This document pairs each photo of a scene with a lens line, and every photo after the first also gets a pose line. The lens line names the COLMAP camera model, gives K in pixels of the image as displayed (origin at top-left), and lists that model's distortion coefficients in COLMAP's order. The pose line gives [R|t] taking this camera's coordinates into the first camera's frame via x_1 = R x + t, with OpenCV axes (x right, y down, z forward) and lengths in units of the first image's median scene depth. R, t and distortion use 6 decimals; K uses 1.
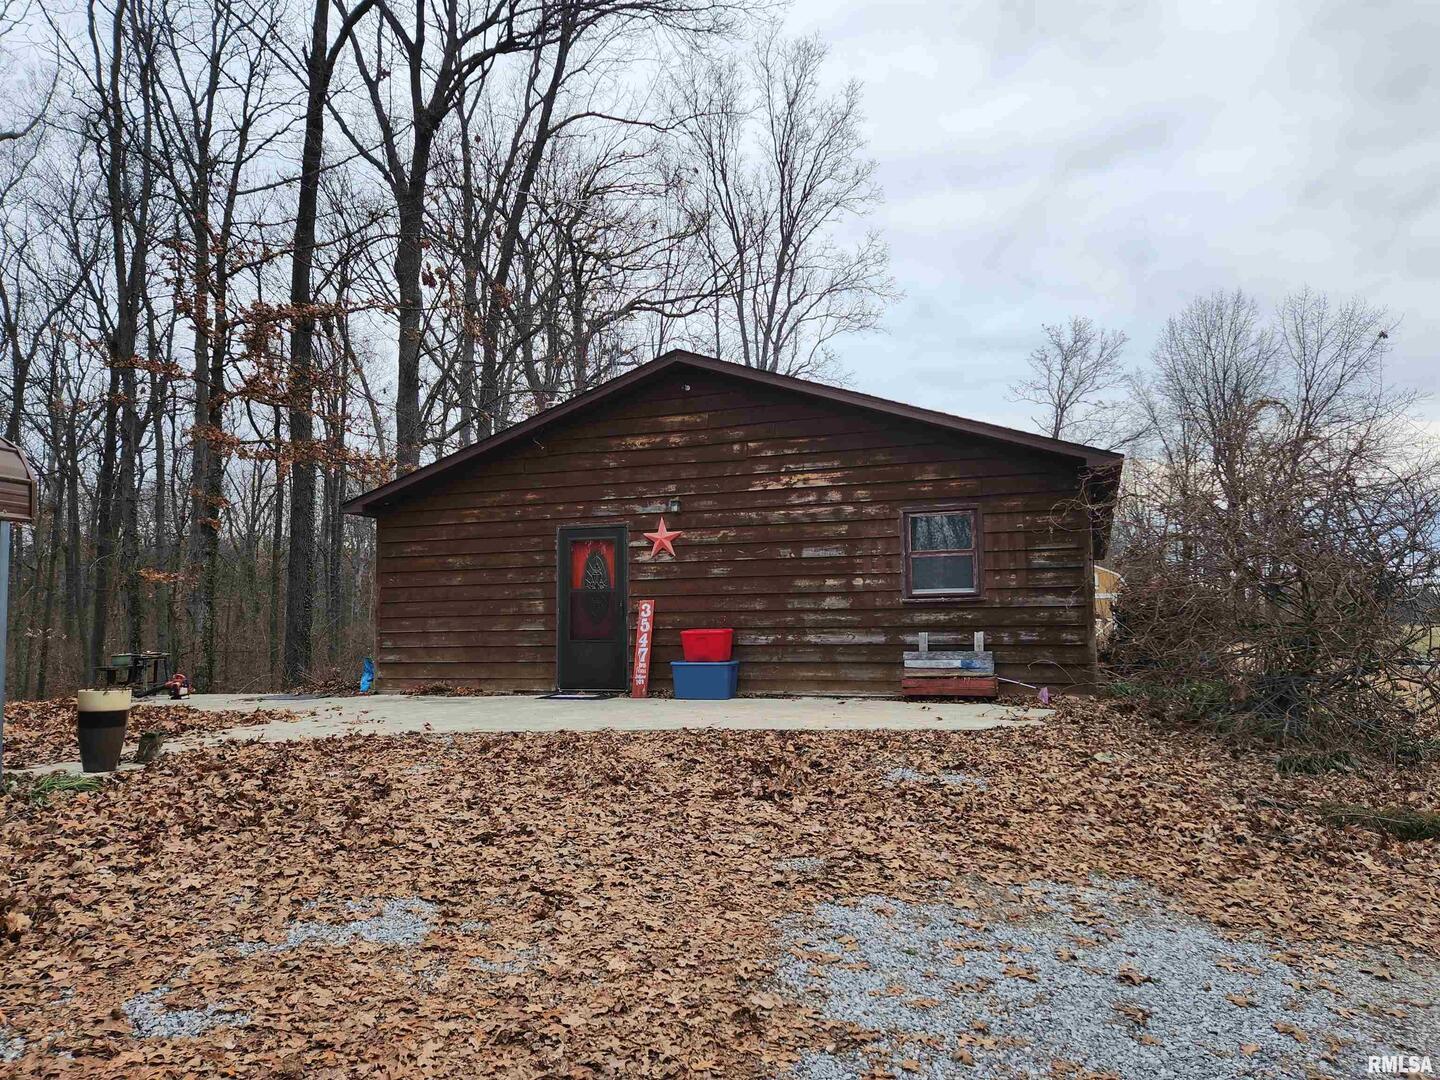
lens RADIAL K [[1044.4, 0, 710.1], [0, 1044.4, 534.8], [0, 0, 1]] dist [0.011297, -0.004566]
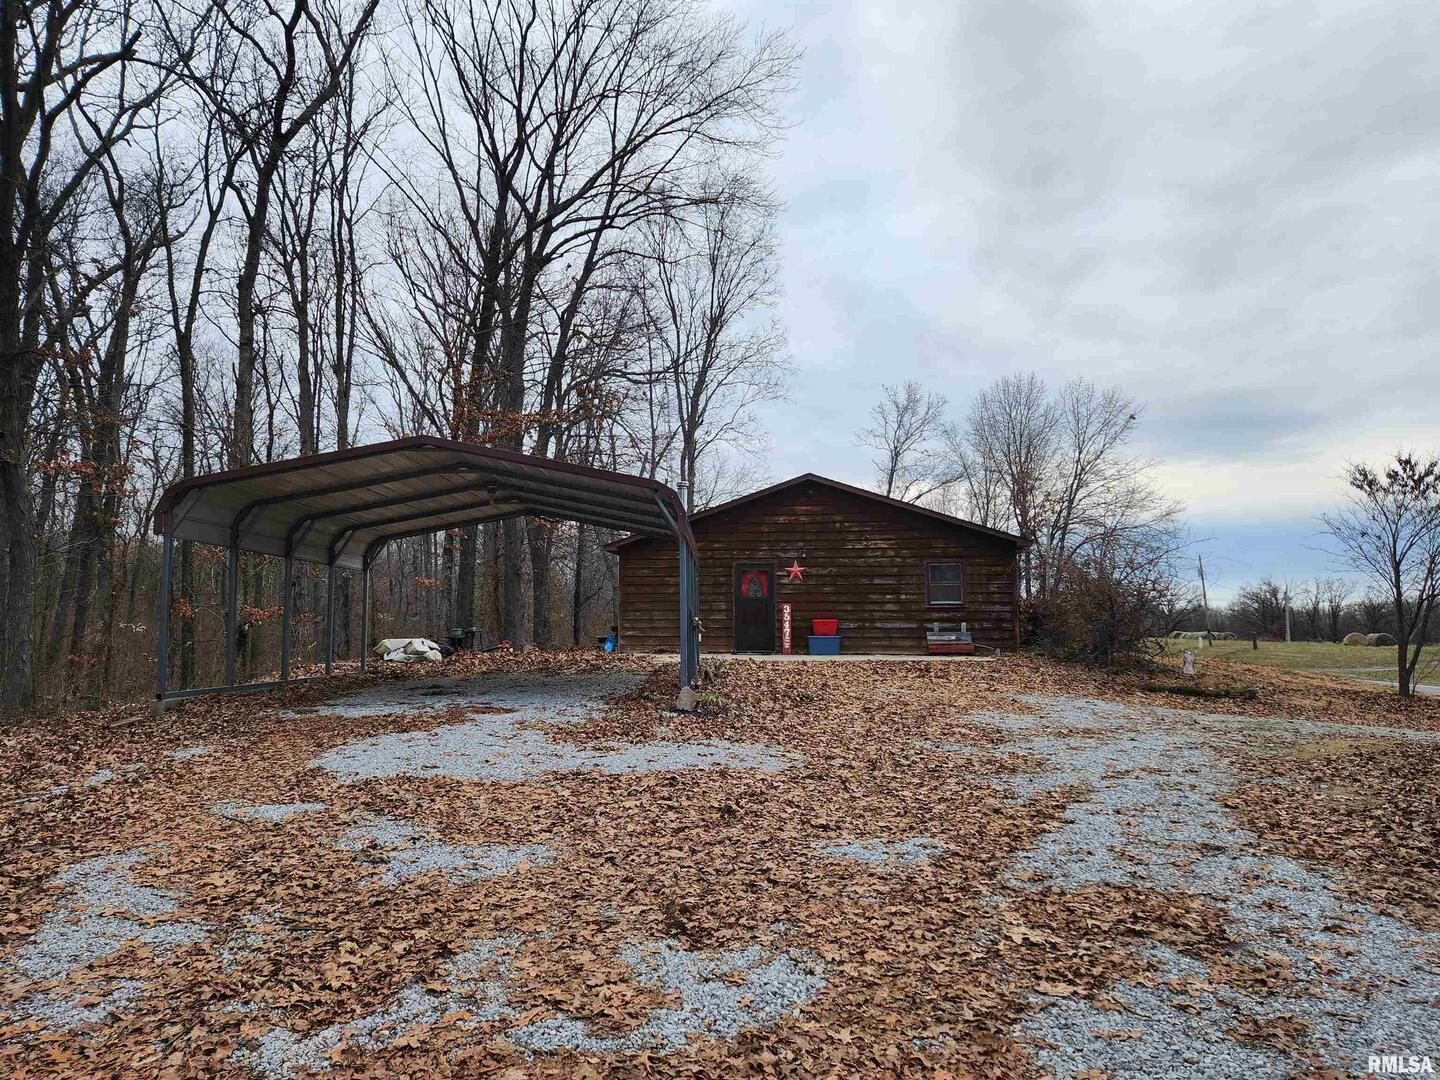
lens RADIAL K [[974.2, 0, 728.4], [0, 974.2, 539.9], [0, 0, 1]] dist [0.062026, -0.045730]
pose [[0.981399, 0.030553, 0.189534, -0.512077], [-0.030420, 0.999531, -0.003611, -0.043785], [-0.189556, -0.002221, 0.981867, -0.722131]]
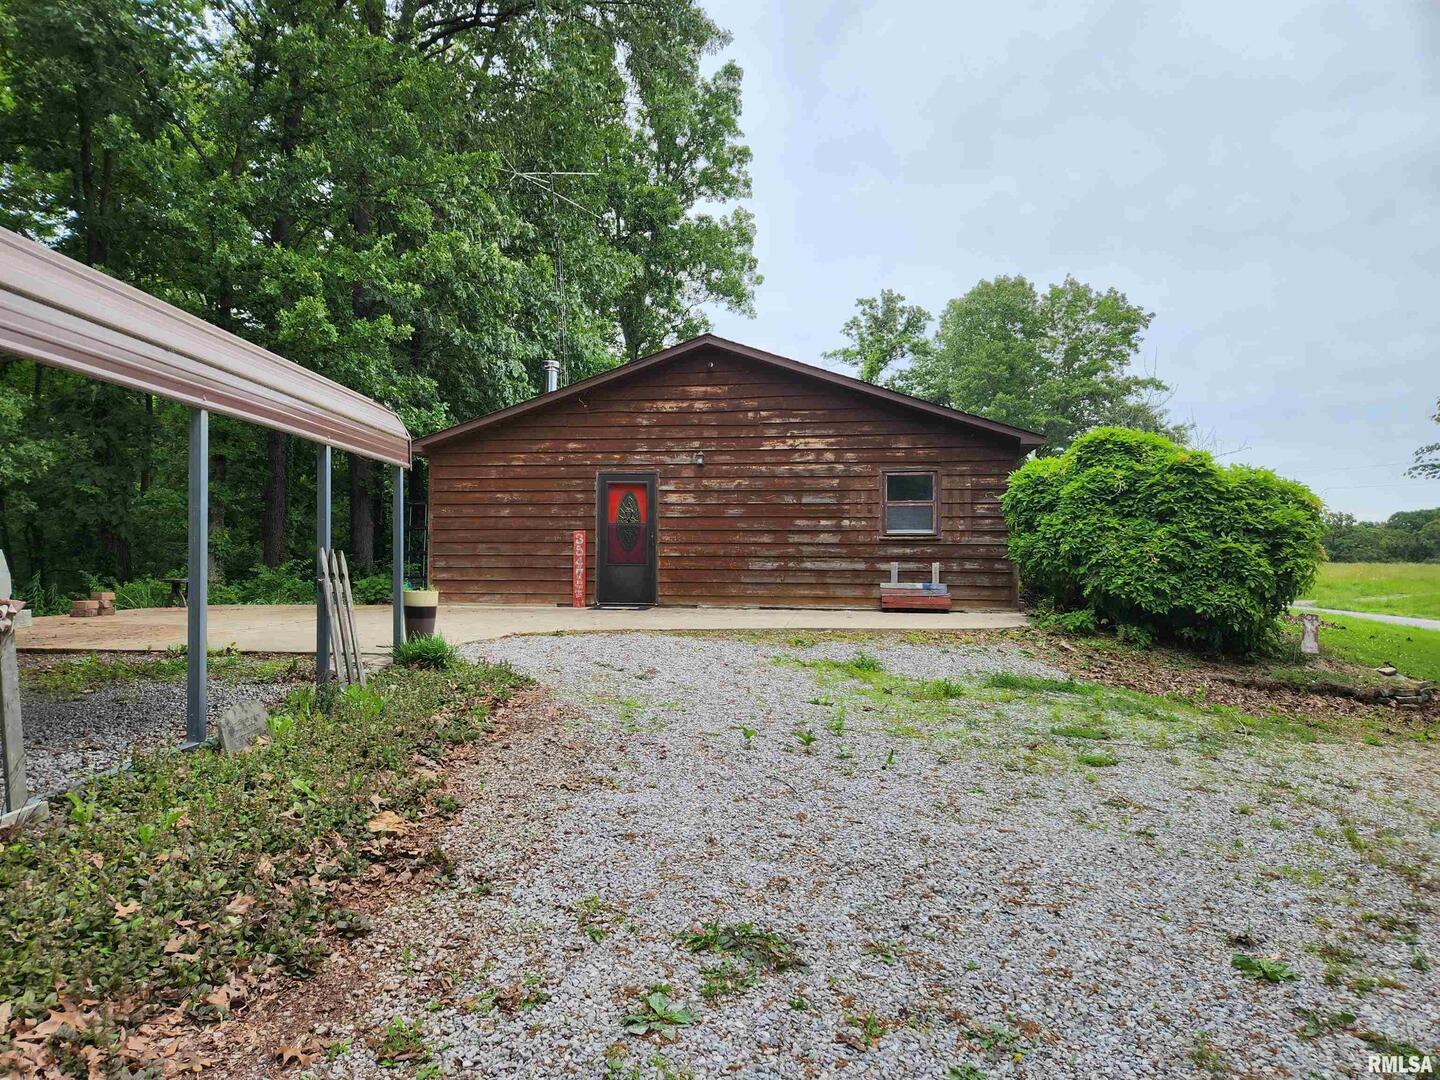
lens RADIAL K [[974.2, 0, 712.9], [0, 974.2, 548.3], [0, 0, 1]] dist [0.062026, -0.045730]
pose [[0.980299, 0.020930, 0.196408, -0.250467], [-0.035800, 0.996728, 0.072466, -0.005939], [-0.194249, -0.078069, 0.977841, -0.165431]]
